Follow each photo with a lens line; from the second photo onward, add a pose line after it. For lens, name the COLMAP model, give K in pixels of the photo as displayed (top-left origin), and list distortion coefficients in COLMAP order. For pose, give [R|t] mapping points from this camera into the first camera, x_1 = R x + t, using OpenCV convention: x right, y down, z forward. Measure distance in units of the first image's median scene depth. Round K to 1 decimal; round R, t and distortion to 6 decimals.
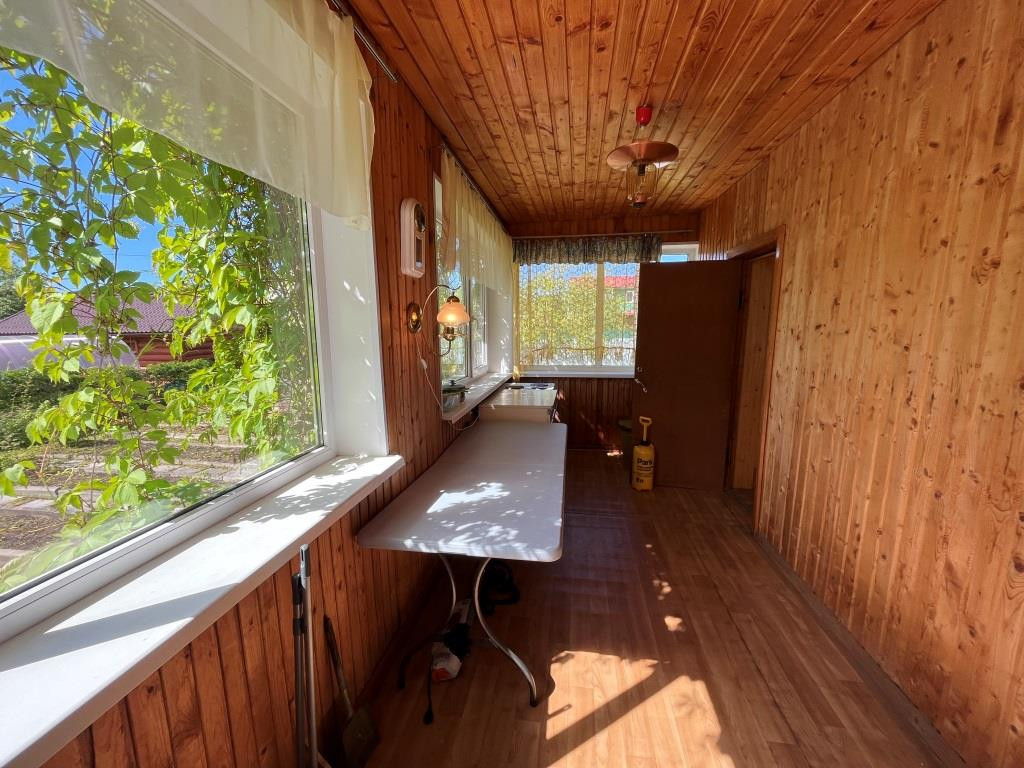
lens RADIAL K [[412.3, 0, 515.3], [0, 412.3, 391.9], [0, 0, 1]] dist [-0.004425, 0.000644]
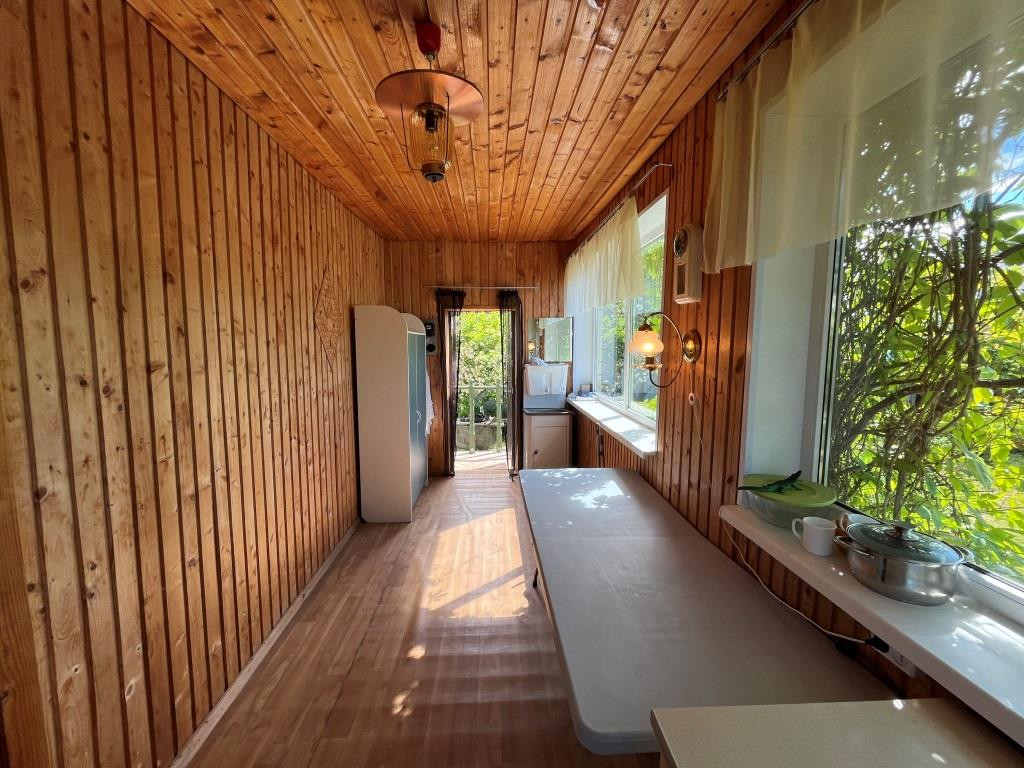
lens RADIAL K [[412.3, 0, 511.8], [0, 412.3, 382.8], [0, 0, 1]] dist [-0.004425, 0.000644]
pose [[-0.980151, 0.026451, -0.196478, 0.369448], [-0.023048, 0.969136, 0.245447, -0.352921], [0.196906, 0.245104, -0.949290, 2.004946]]
